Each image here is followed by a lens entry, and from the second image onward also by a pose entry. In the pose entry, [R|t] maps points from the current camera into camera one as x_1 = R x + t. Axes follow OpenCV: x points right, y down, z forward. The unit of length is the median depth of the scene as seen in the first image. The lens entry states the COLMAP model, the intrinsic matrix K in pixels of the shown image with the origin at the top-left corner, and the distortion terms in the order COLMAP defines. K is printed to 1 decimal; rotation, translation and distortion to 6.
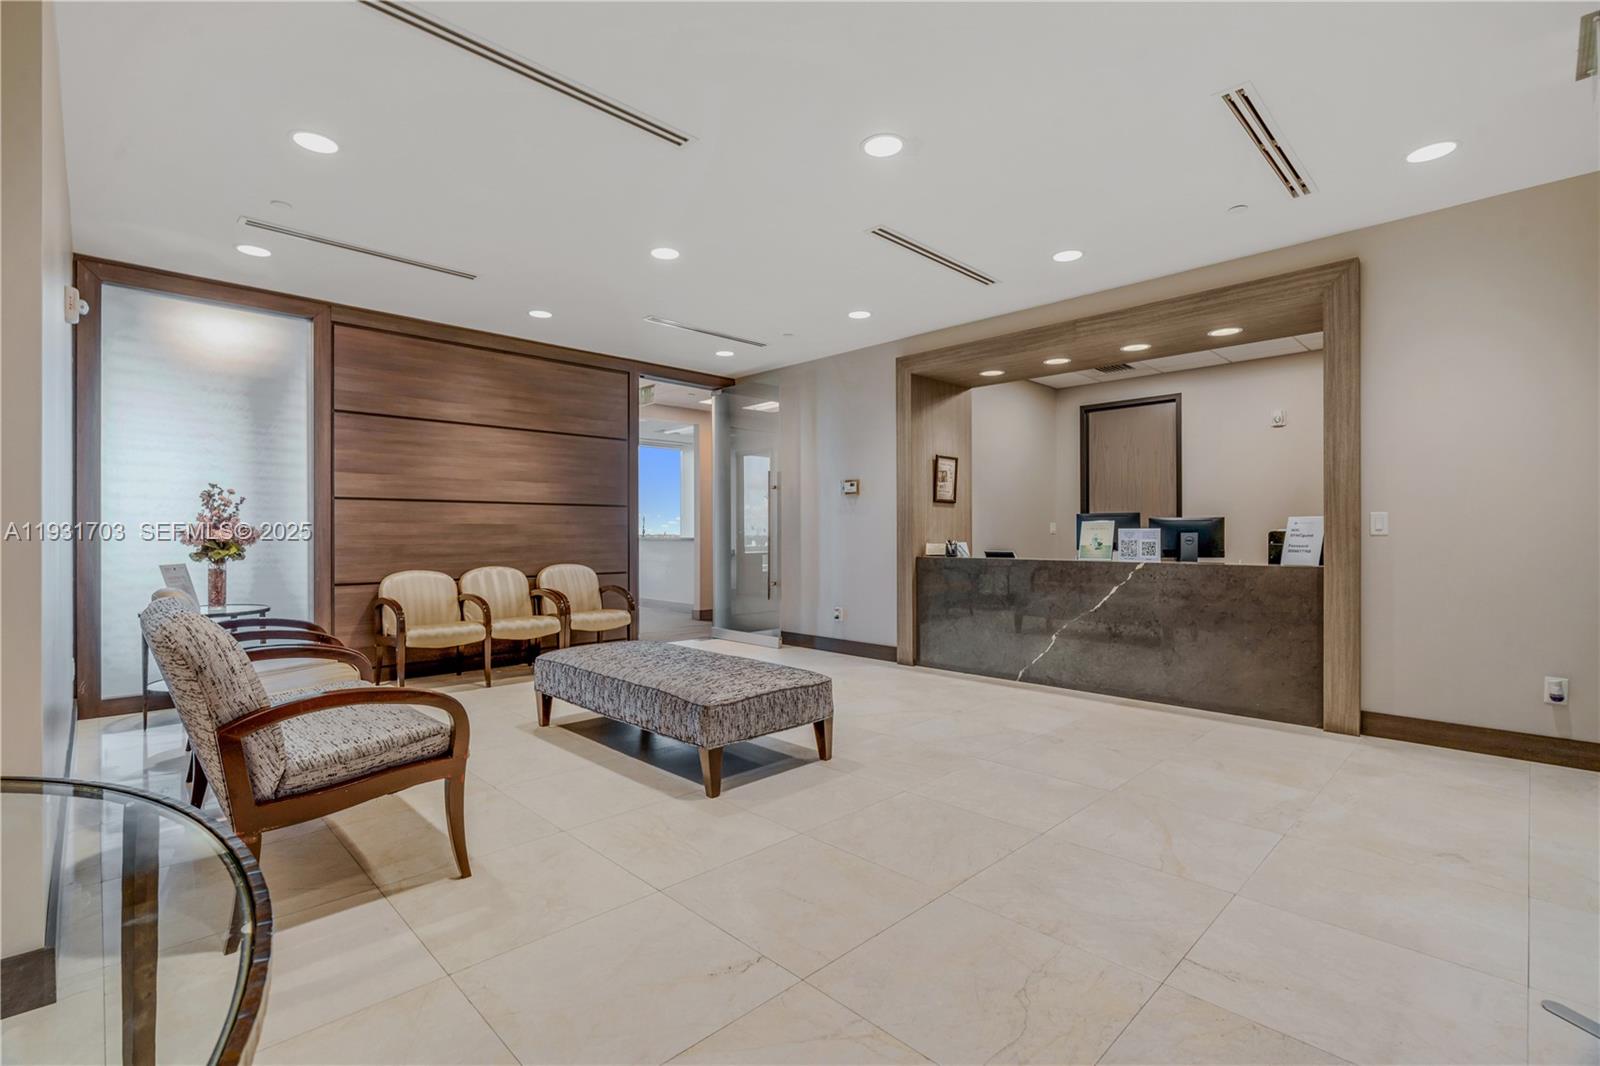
lens RADIAL K [[718.7, 0, 794.2], [0, 718.7, 527.1], [0, 0, 1]] dist [-0.000408, 0.000339]
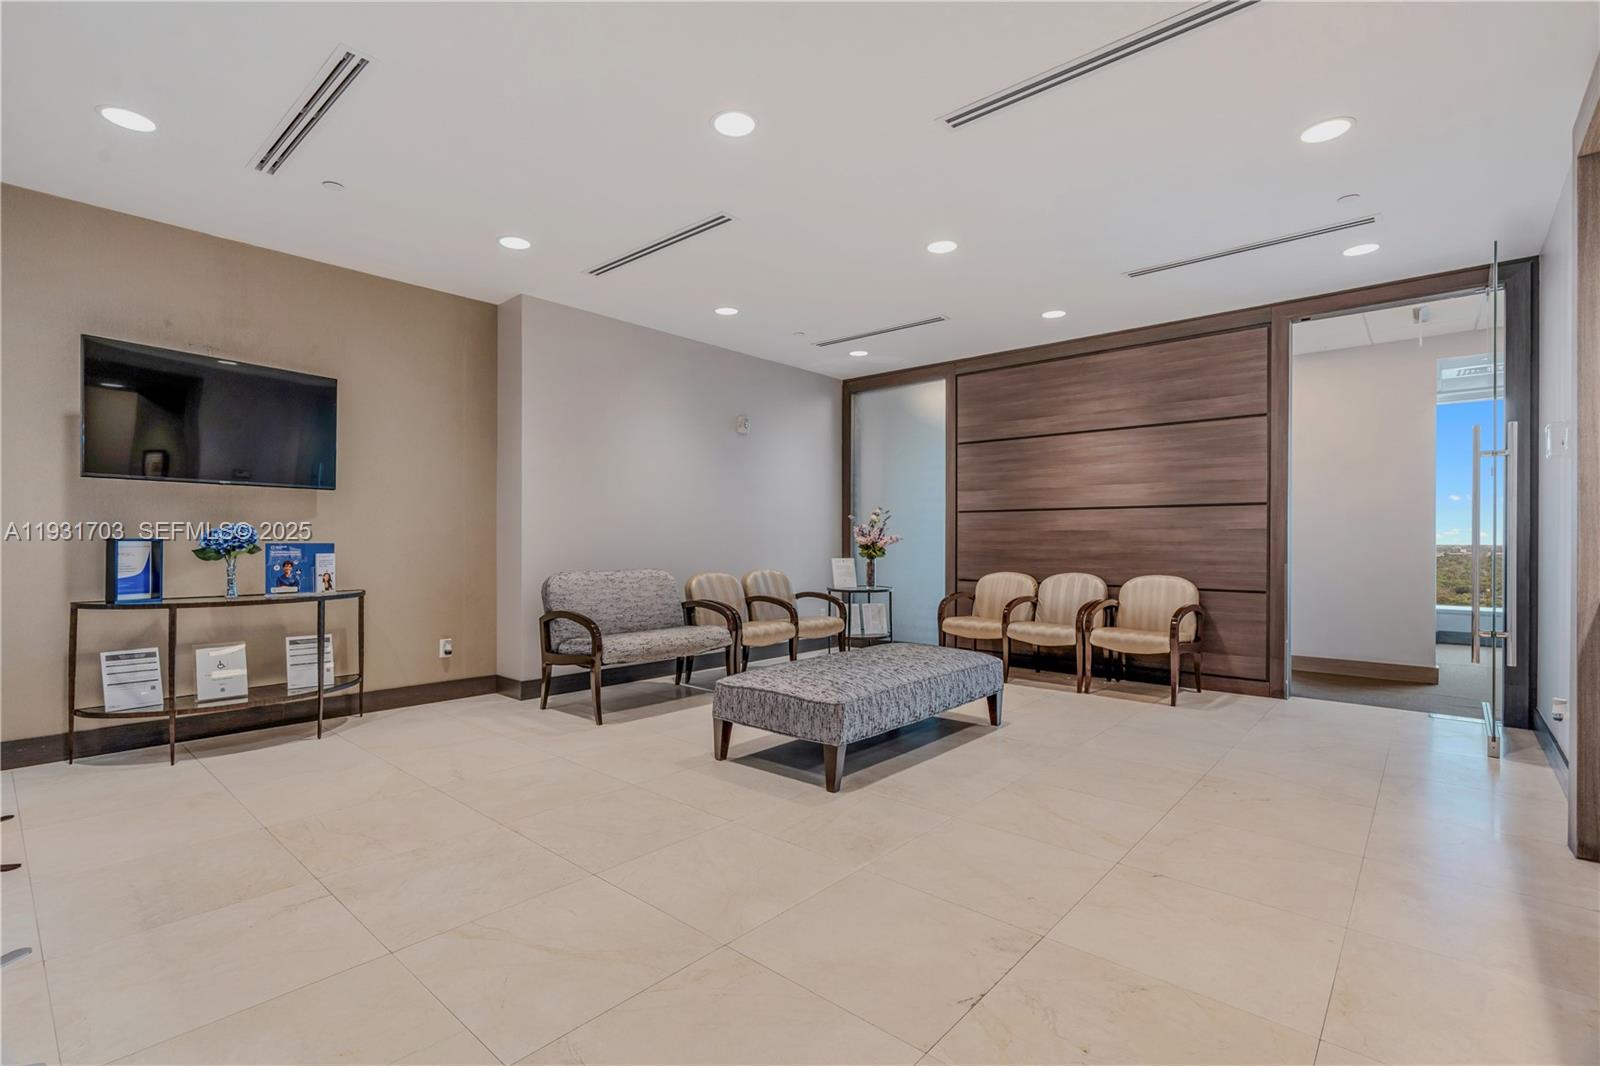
lens RADIAL K [[736.4, 0, 793.5], [0, 736.4, 542.7], [0, 0, 1]] dist [-0.003989, -0.000030]
pose [[0.079957, 0.004485, -0.996788, 0.609567], [0.007108, 0.999962, 0.005069, 0.005464], [0.996773, -0.007491, 0.079922, 0.562039]]
